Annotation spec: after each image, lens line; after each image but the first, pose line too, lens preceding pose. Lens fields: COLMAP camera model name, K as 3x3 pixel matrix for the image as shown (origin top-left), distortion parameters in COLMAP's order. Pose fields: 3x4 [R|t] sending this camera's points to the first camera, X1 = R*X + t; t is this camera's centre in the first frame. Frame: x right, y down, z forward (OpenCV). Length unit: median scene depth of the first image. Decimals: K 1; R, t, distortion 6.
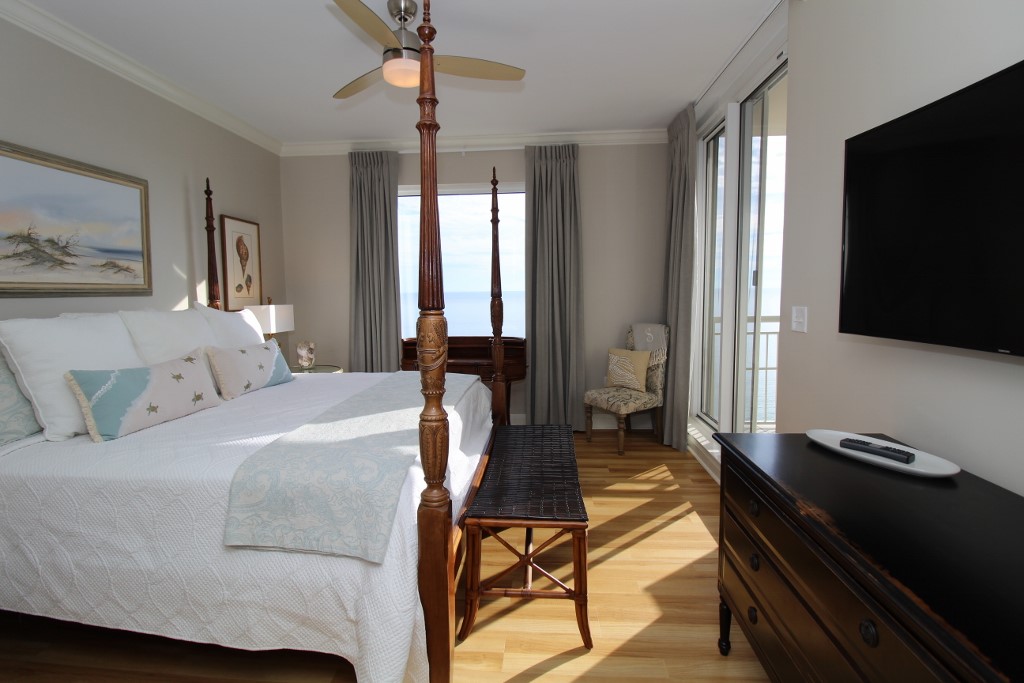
lens RADIAL K [[473.9, 0, 511.3], [0, 473.9, 337.0], [0, 0, 1]] dist [-0.021051, -0.002197]
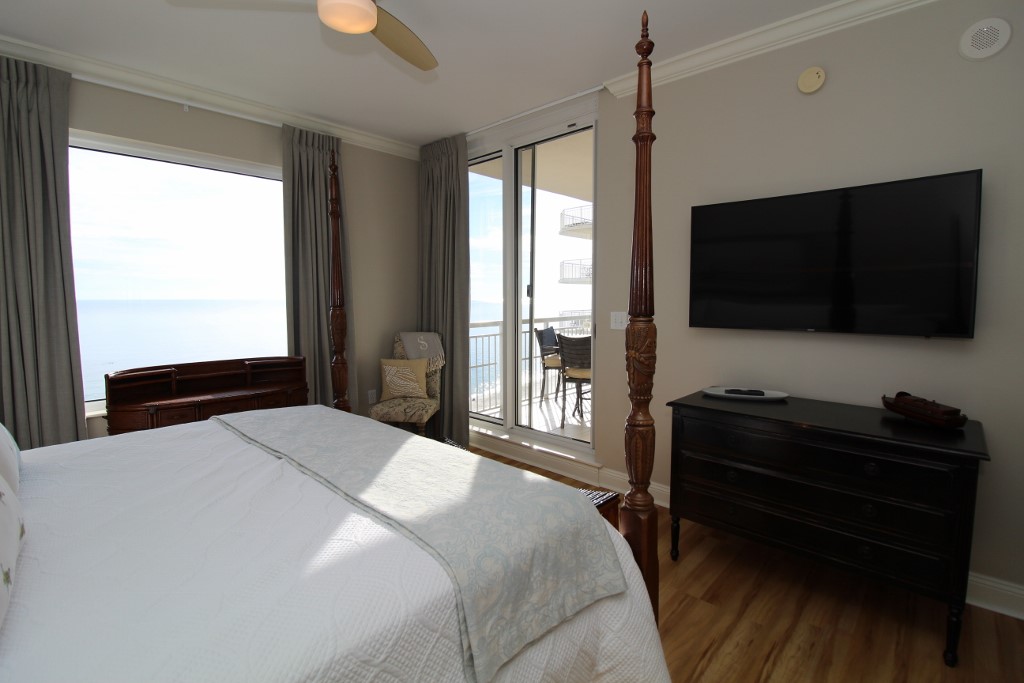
lens RADIAL K [[473.9, 0, 512.6], [0, 473.9, 339.5], [0, 0, 1]] dist [-0.021051, -0.002197]
pose [[0.623817, -0.056995, 0.779489, -0.786982], [0.069959, 0.997406, 0.016942, -0.031039], [-0.778433, 0.043963, 0.626186, 0.394618]]
